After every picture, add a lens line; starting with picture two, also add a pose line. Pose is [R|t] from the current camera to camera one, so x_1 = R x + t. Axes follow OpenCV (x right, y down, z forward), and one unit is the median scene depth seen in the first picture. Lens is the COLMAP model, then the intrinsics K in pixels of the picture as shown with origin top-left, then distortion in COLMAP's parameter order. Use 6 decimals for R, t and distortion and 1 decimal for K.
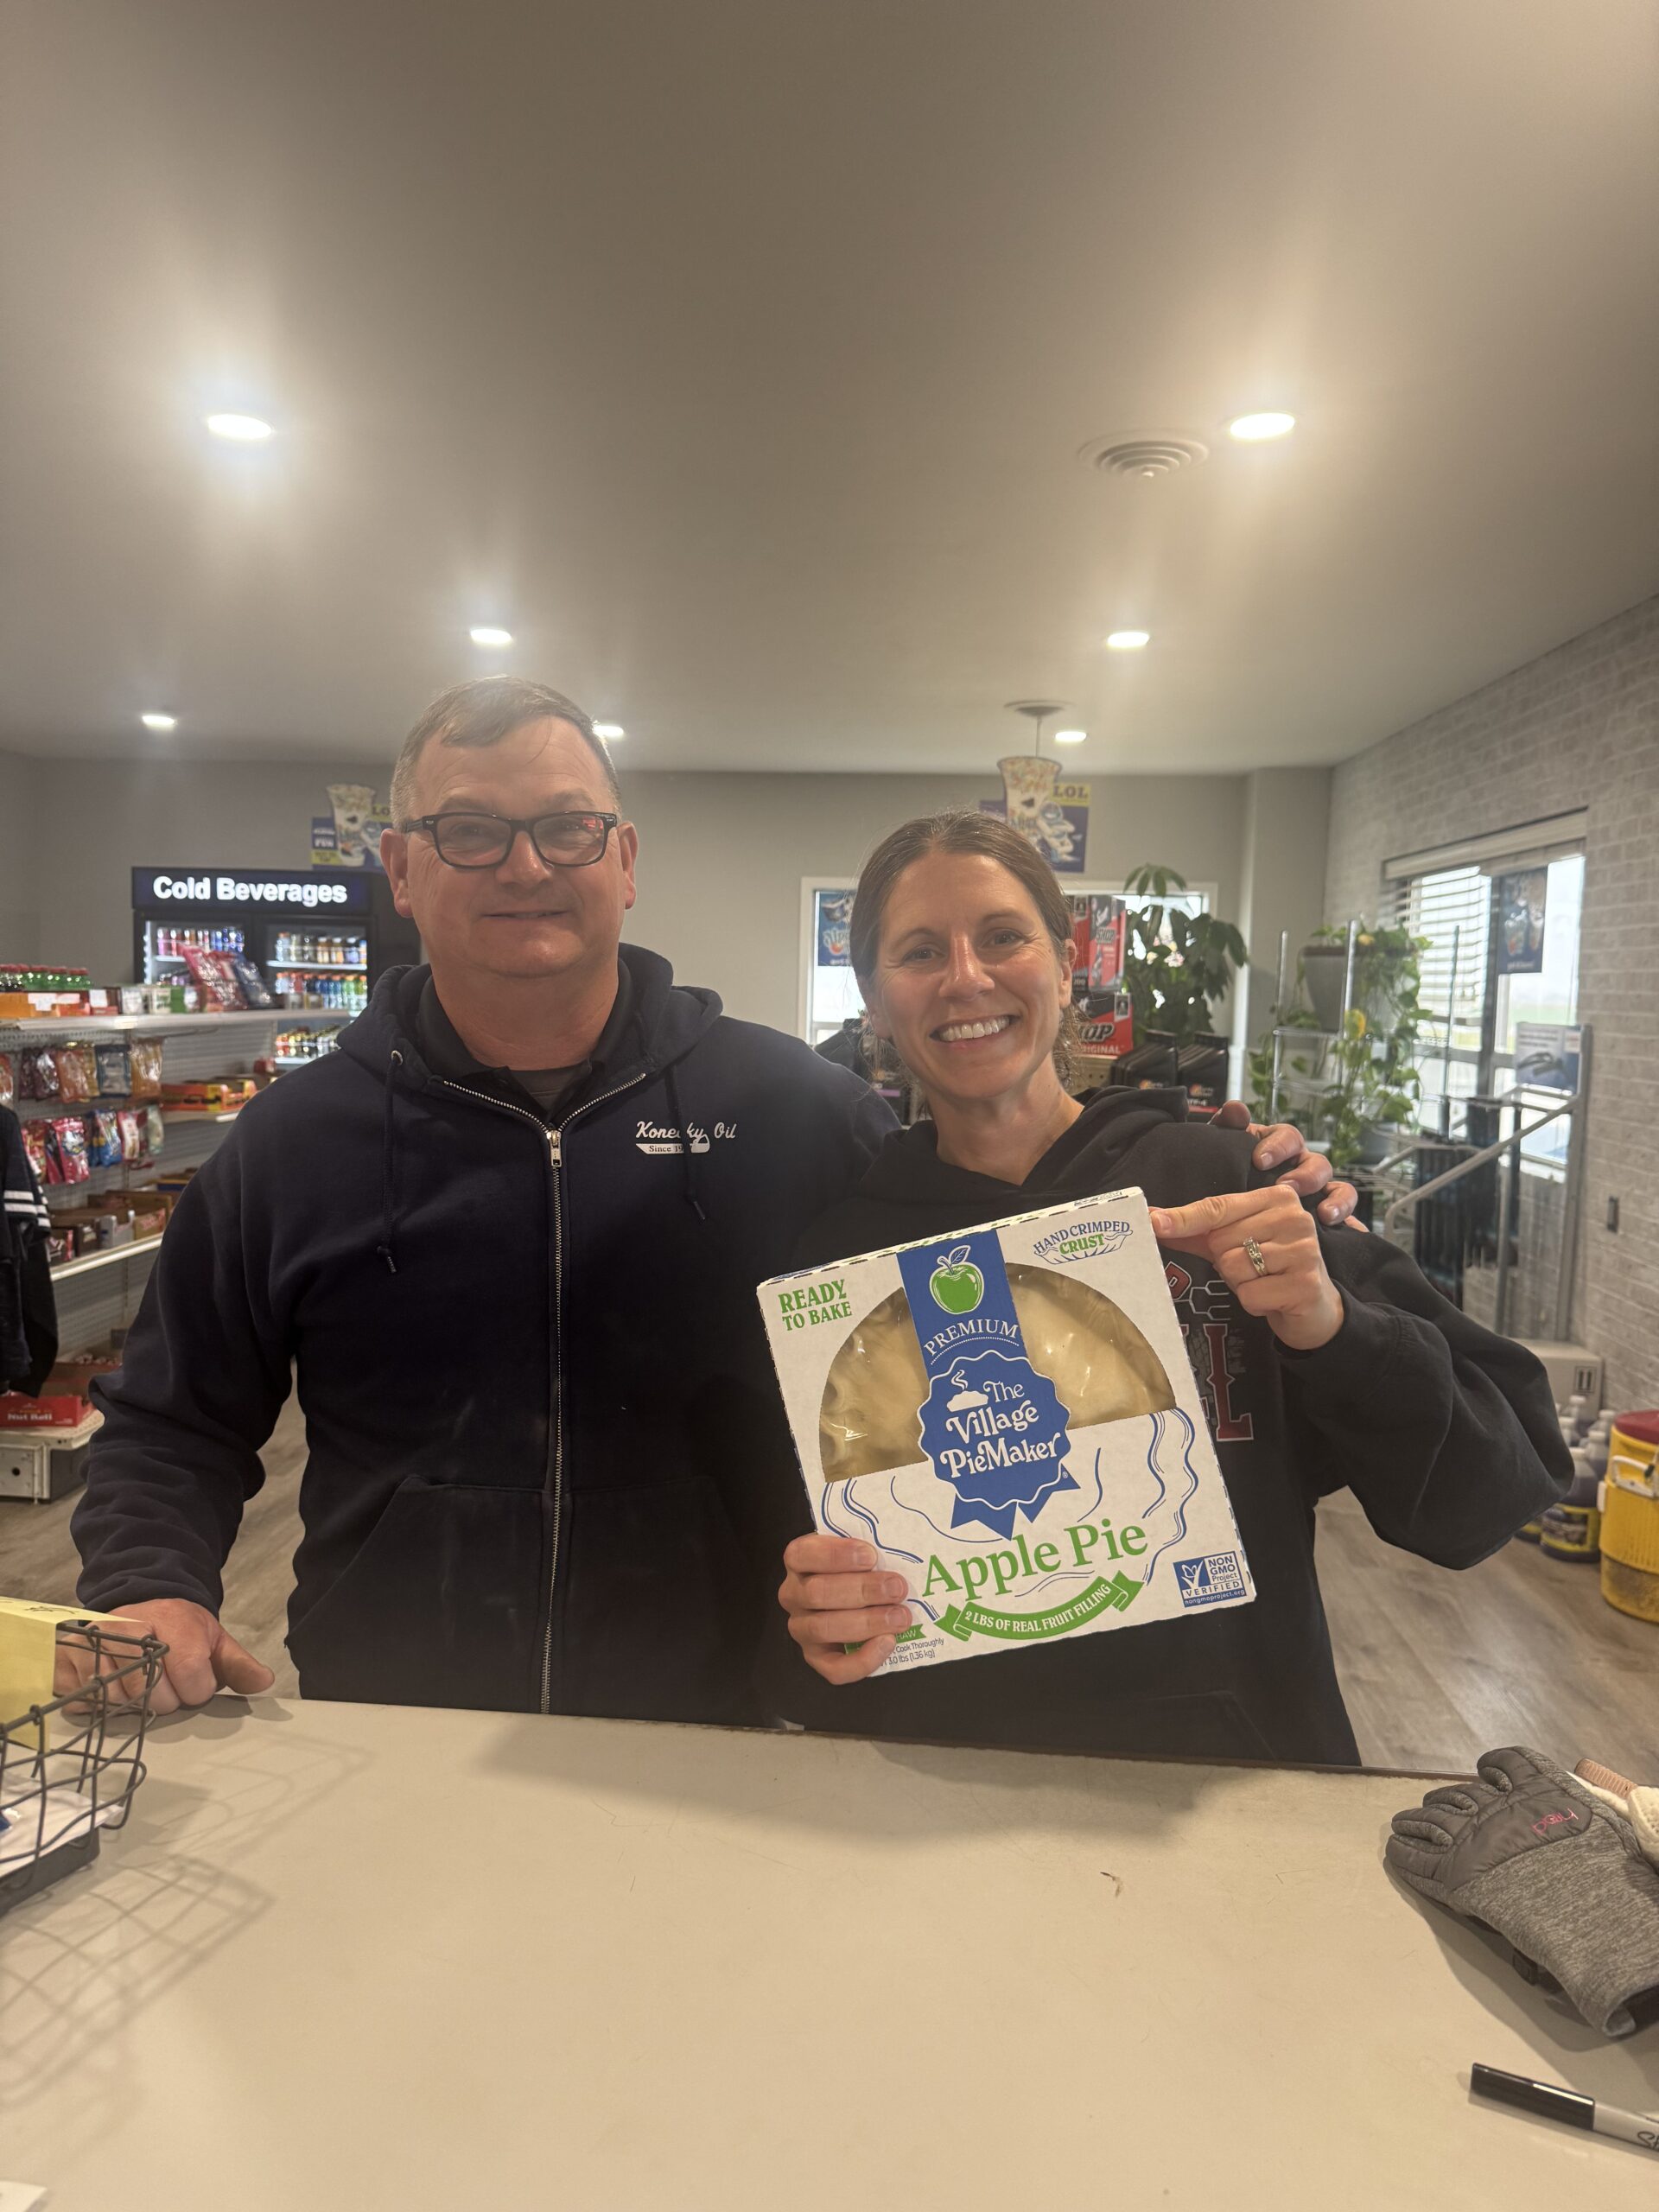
lens RADIAL K [[1581.8, 0, 789.9], [0, 1581.8, 1118.7], [0, 0, 1]] dist [0.015035, -0.028283]
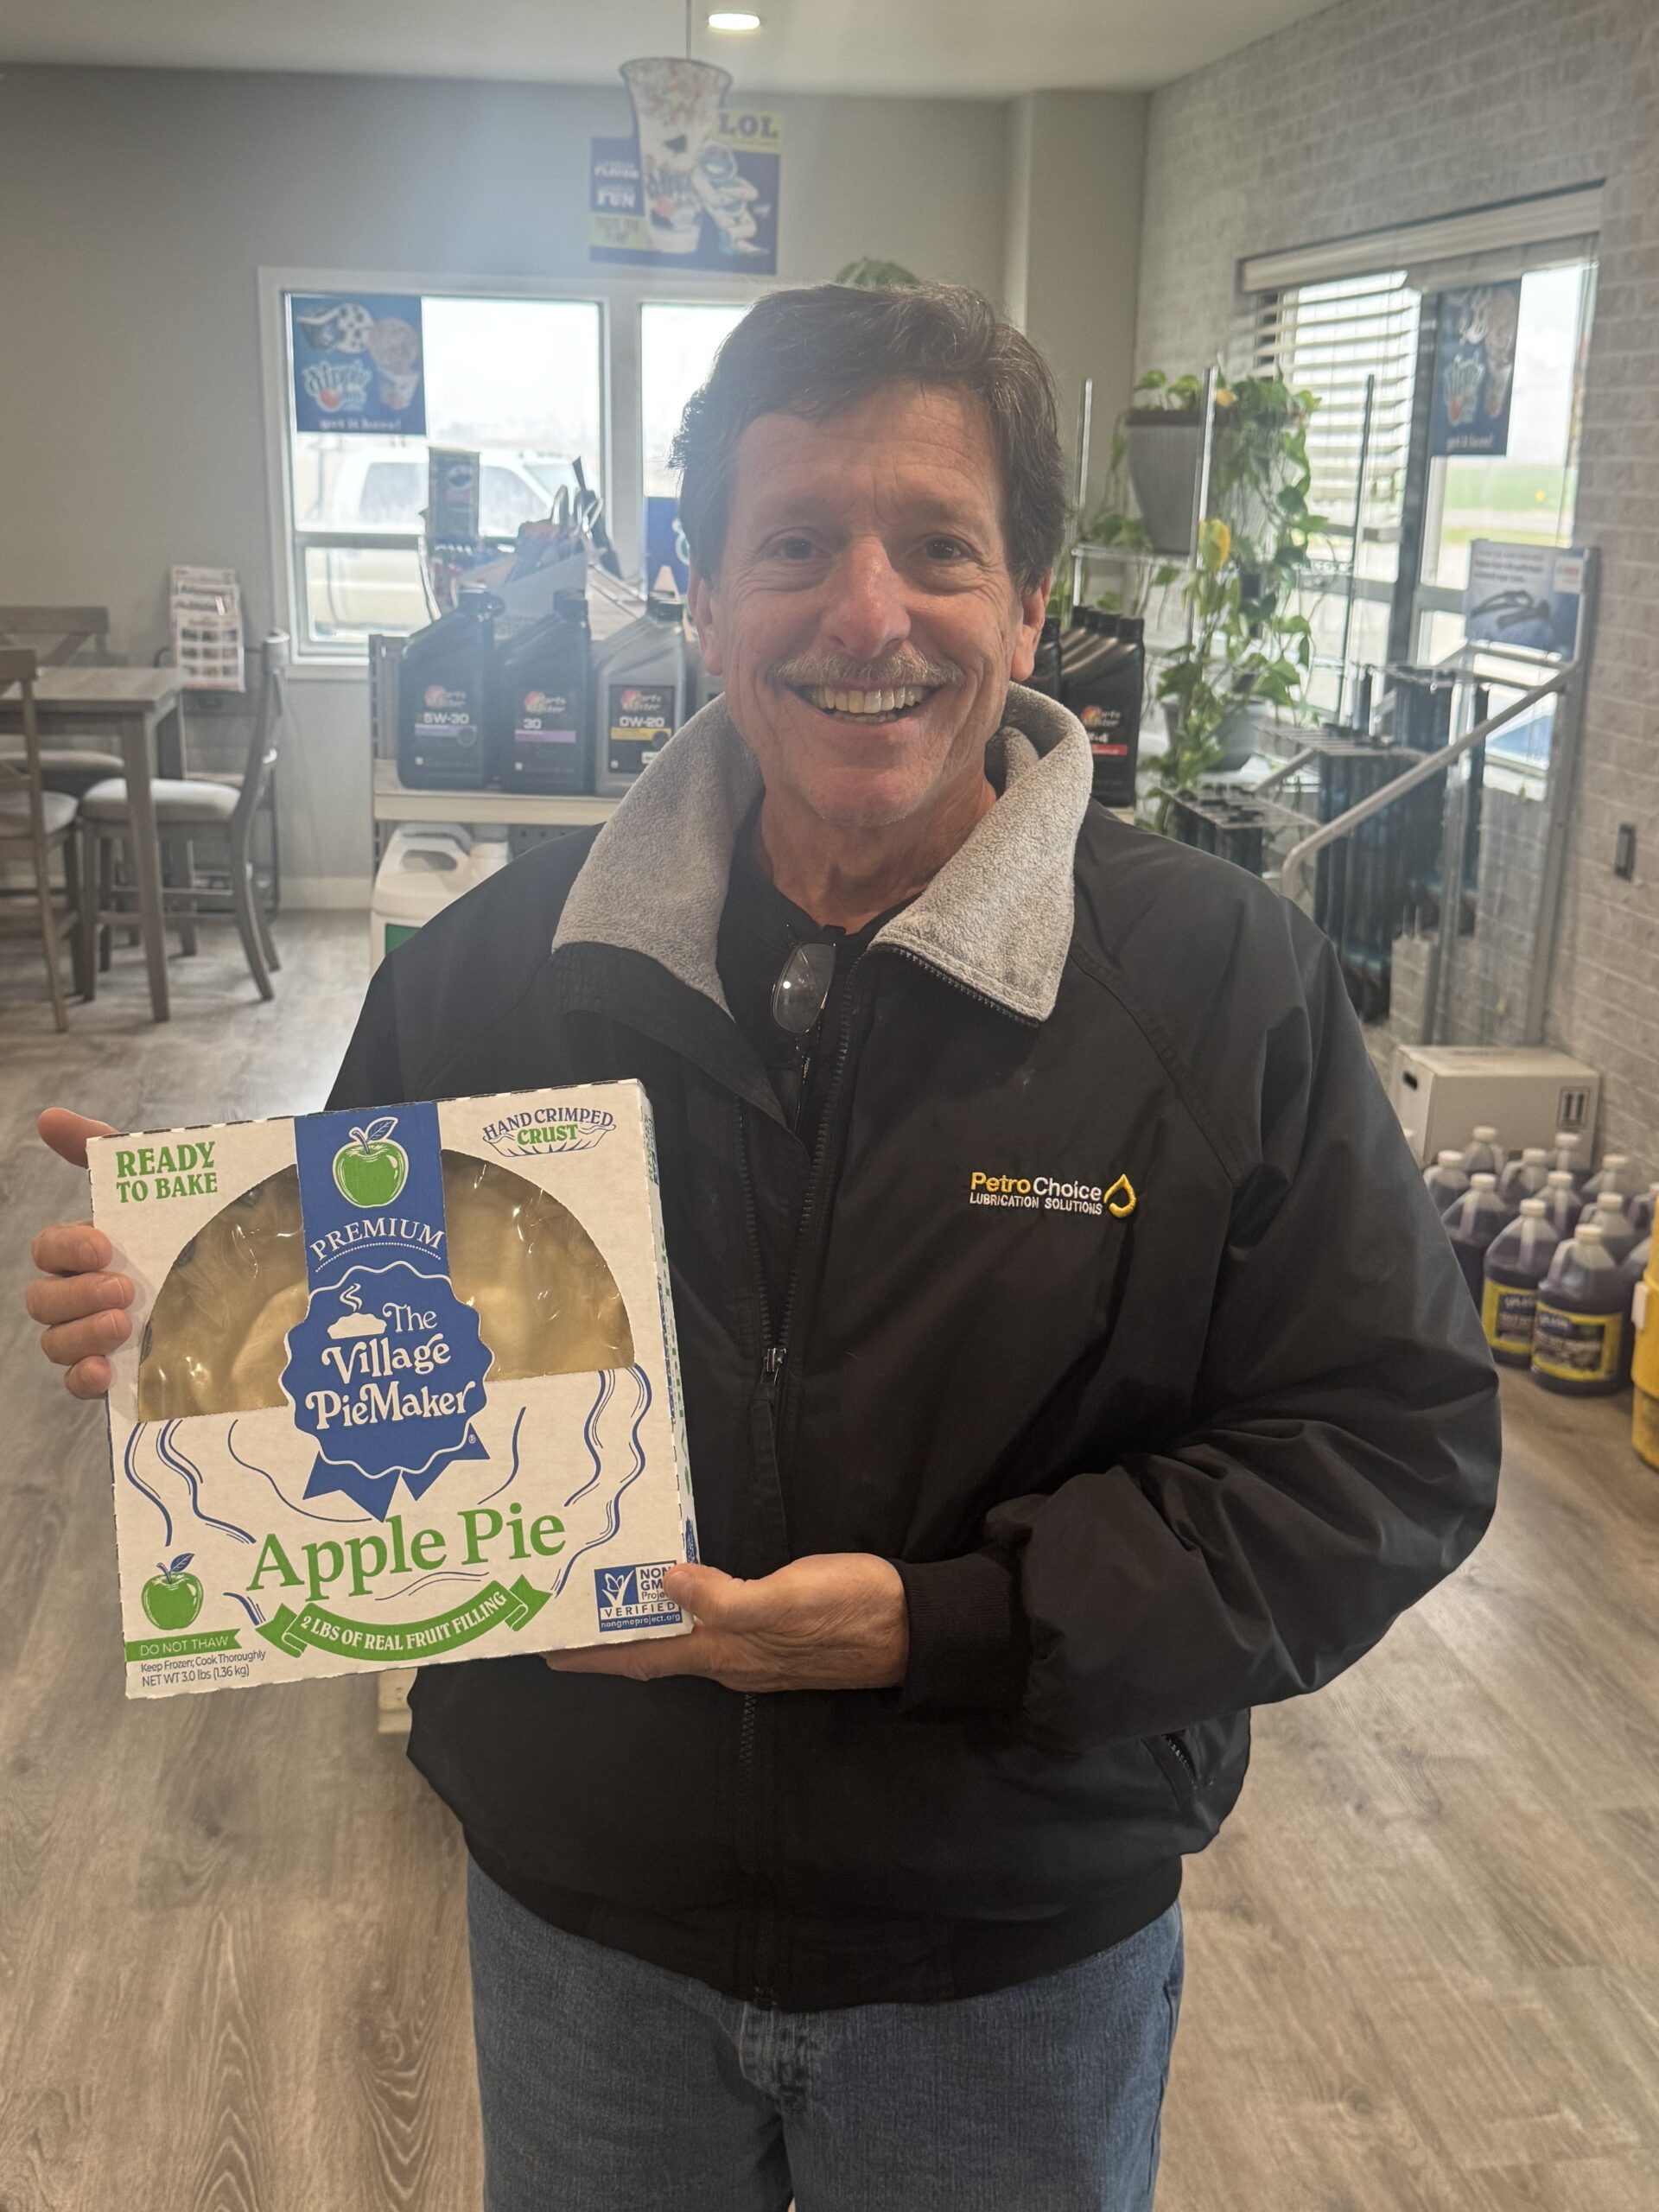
lens RADIAL K [[2431.1, 0, 826.3], [0, 2431.1, 1133.1], [0, 0, 1]] dist [0.038387, 0.000000]
pose [[0.971443, -0.069335, 0.226915, -0.023320], [0.024518, 0.980565, 0.194656, -0.022350], [-0.236002, -0.183534, 0.954263, 0.082154]]
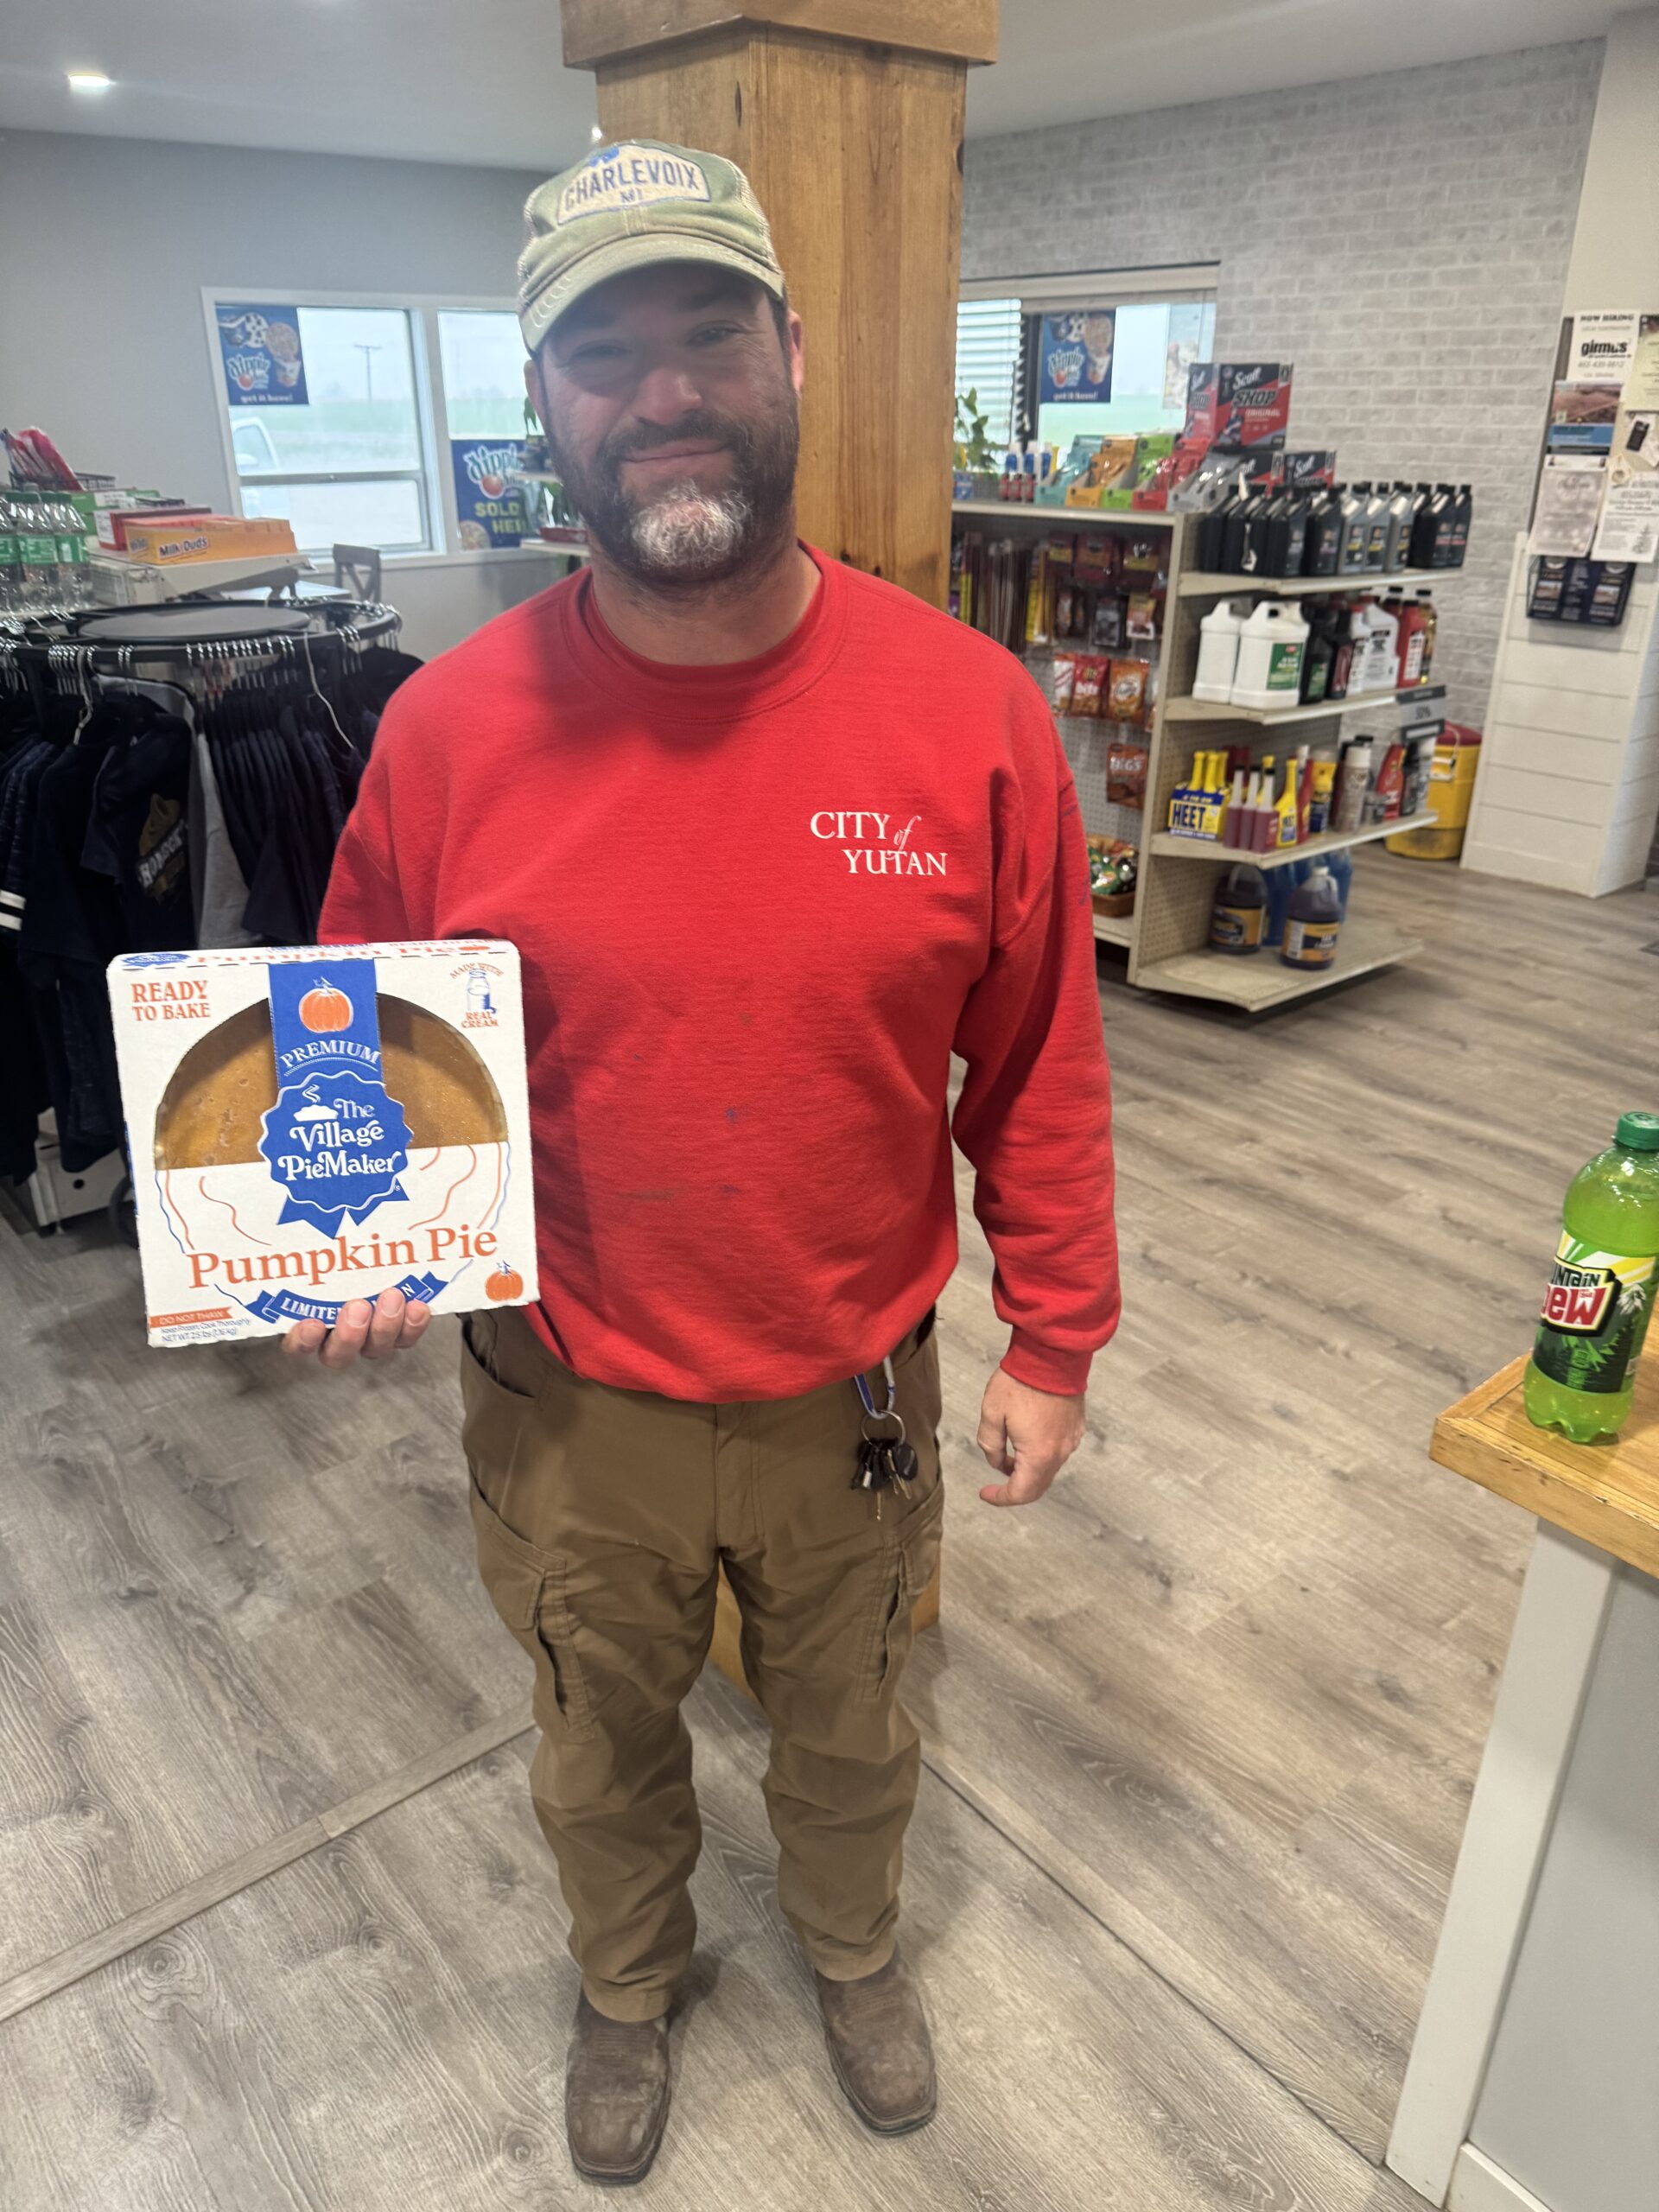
lens RADIAL K [[1581.8, 0, 812.1], [0, 1581.8, 1129.7], [0, 0, 1]] dist [0.015035, -0.028283]
pose [[0.721703, -0.314345, 0.616710, -0.578716], [0.079827, 0.922791, 0.376941, -0.050157], [-0.687584, -0.222810, 0.691074, 0.165958]]
